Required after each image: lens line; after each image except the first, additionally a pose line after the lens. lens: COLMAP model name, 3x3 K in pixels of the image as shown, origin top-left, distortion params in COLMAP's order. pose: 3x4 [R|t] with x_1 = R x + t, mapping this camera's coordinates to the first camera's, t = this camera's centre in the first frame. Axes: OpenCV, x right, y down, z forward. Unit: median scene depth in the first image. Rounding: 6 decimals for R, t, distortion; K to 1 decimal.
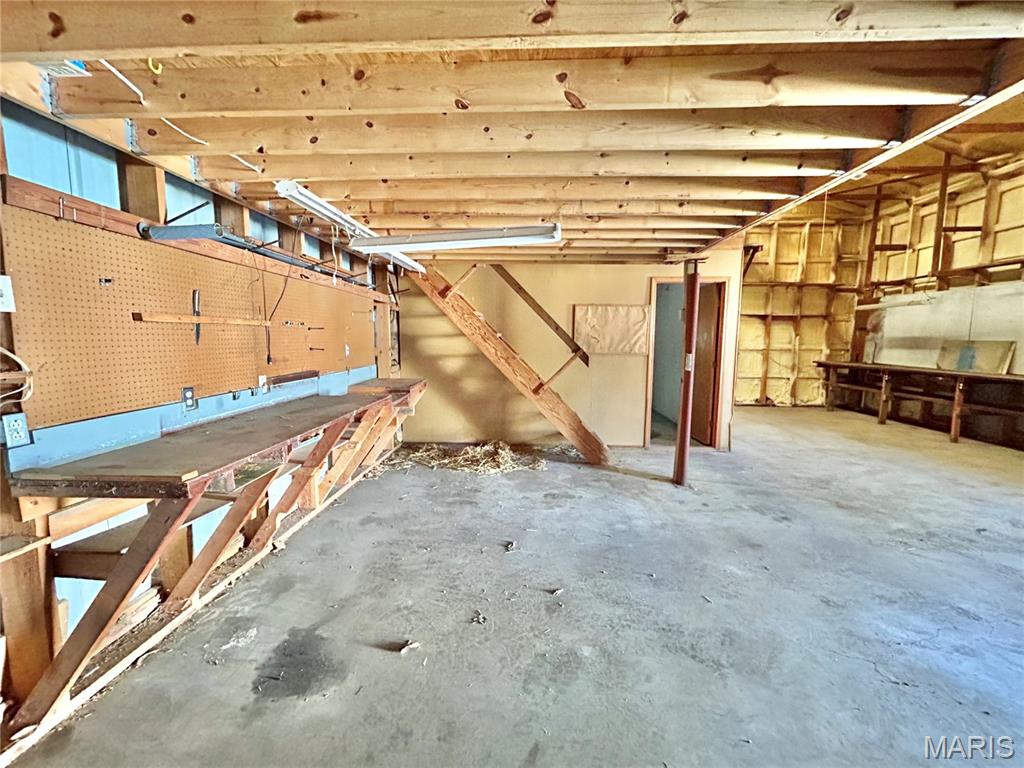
lens RADIAL K [[423.7, 0, 512.0], [0, 423.7, 384.0], [0, 0, 1]] dist [0.008883, 0.000177]
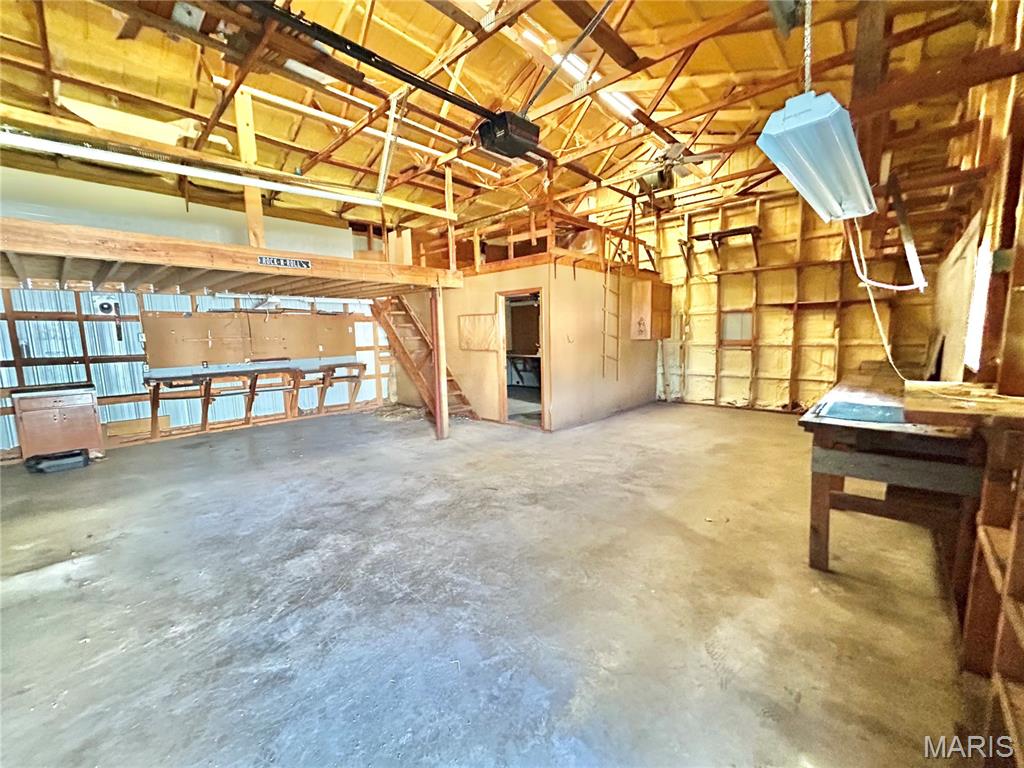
lens RADIAL K [[417.3, 0, 507.8], [0, 417.3, 383.9], [0, 0, 1]] dist [0.000898, 0.000686]
pose [[0.756801, 0.058769, -0.650998, 0.732313], [-0.046856, 0.998265, 0.035647, -0.009345], [0.651964, 0.003526, 0.758242, 0.025174]]
